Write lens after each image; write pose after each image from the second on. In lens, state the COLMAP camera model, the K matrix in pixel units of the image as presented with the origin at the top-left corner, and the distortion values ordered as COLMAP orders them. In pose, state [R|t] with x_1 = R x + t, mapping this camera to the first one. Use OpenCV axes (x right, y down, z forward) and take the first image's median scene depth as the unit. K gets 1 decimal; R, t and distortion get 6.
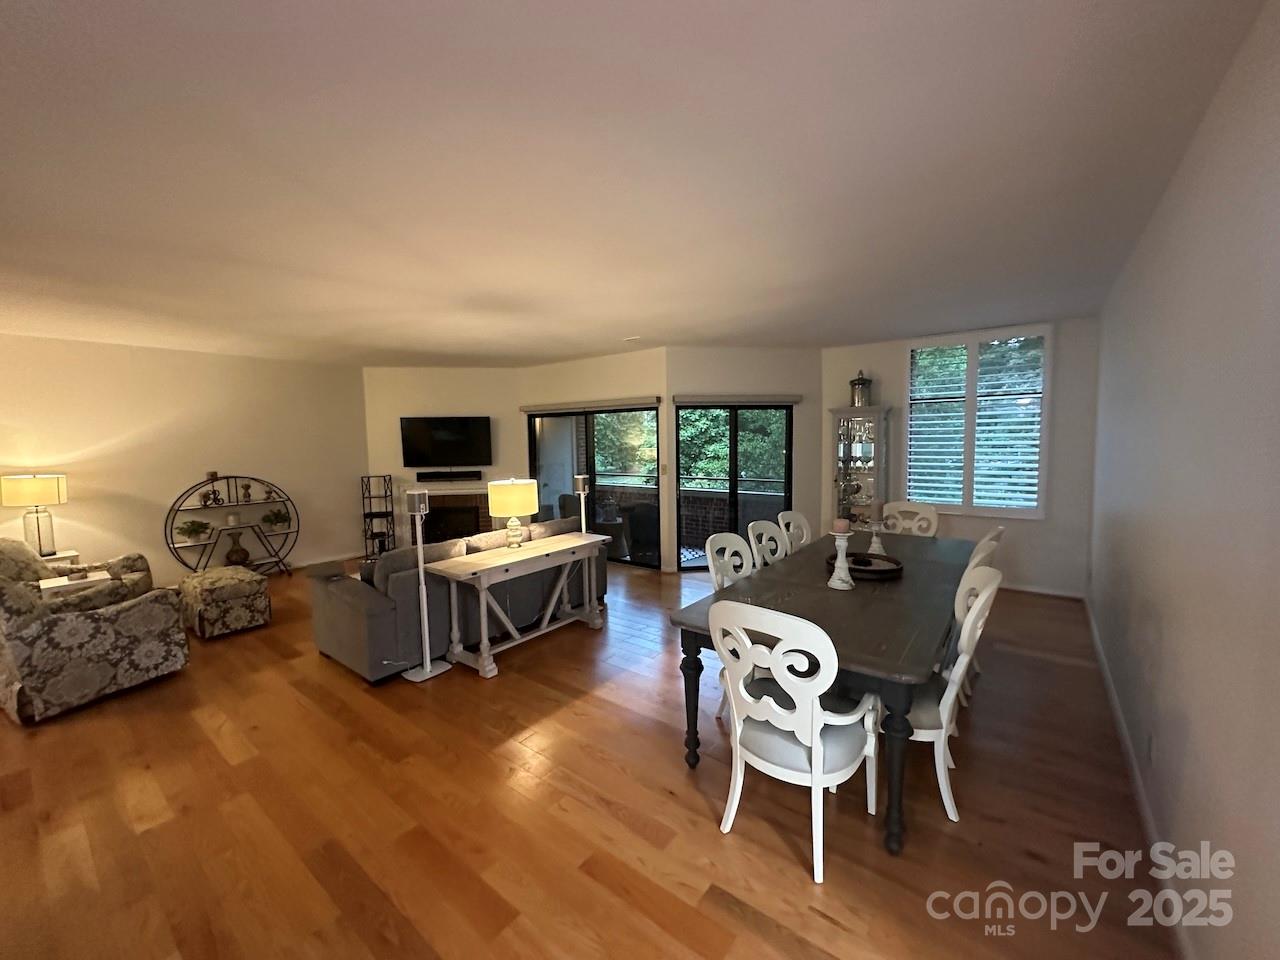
lens RADIAL K [[508.1, 0, 640.0], [0, 508.1, 480.0], [0, 0, 1]] dist [0.000429, 0.000001]
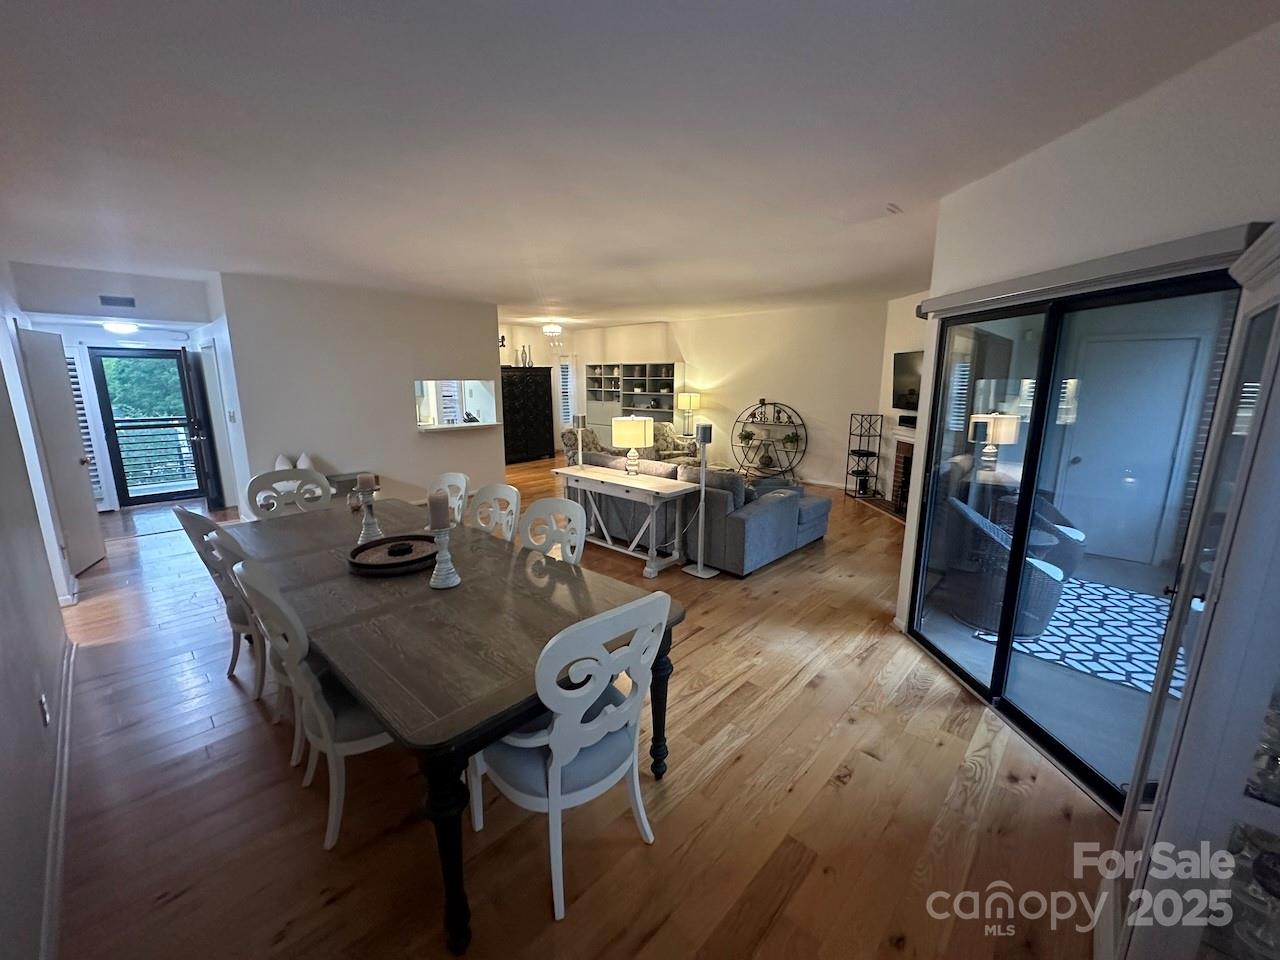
lens RADIAL K [[508.1, 0, 640.0], [0, 508.1, 480.0], [0, 0, 1]] dist [0.000429, 0.000001]
pose [[-0.095518, 0.212172, -0.972553, 0.699647], [-0.079953, 0.972228, 0.219954, -0.089415], [0.992212, 0.098768, -0.075901, 0.871135]]
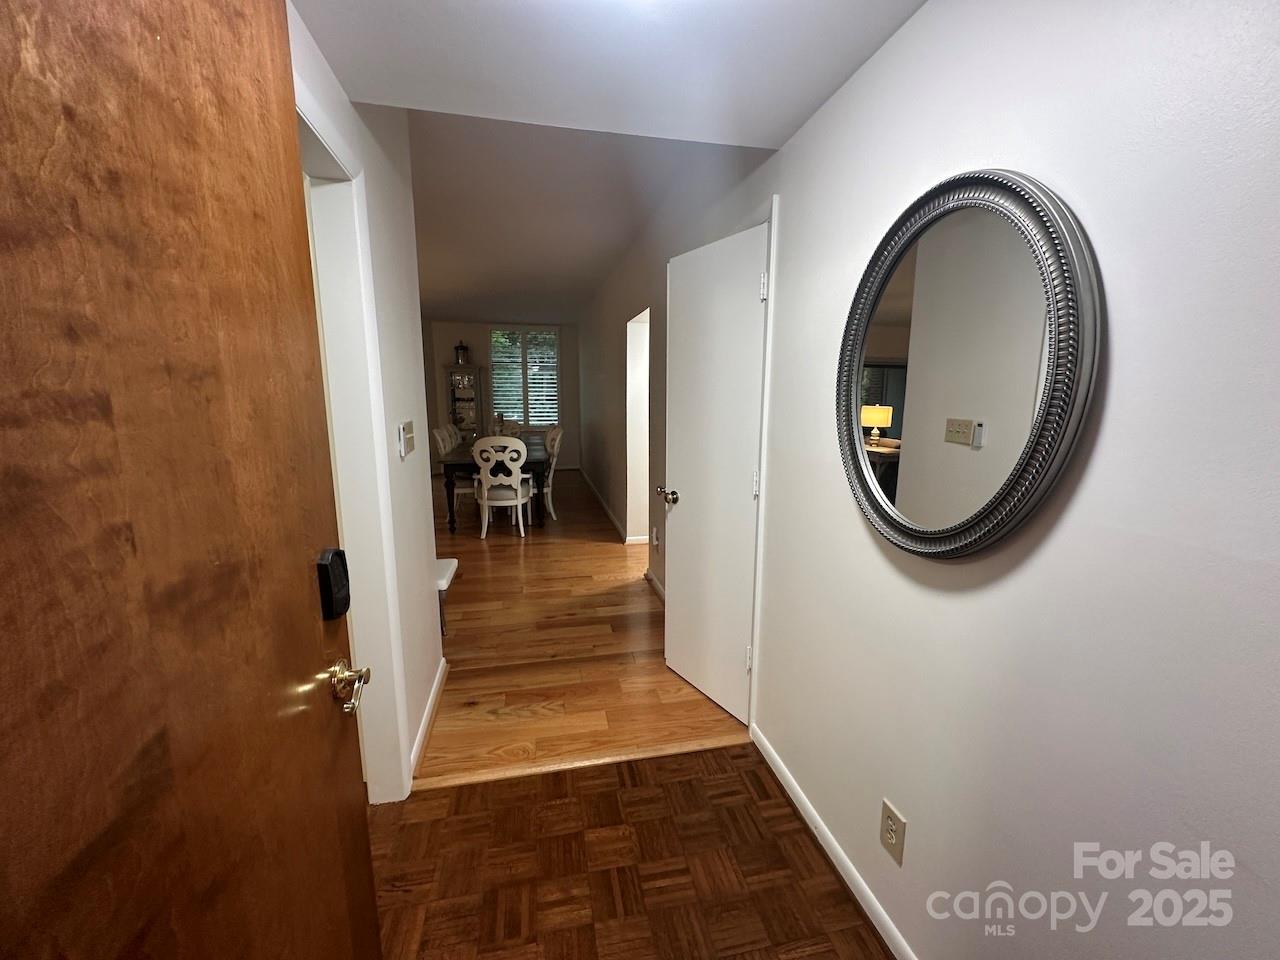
lens RADIAL K [[508.1, 0, 640.0], [0, 508.1, 480.0], [0, 0, 1]] dist [0.000429, 0.000001]
pose [[0.645923, -0.099141, 0.756938, -0.791004], [0.042775, 0.994674, 0.093777, 0.154141], [-0.762203, -0.028194, 0.646724, -0.770123]]
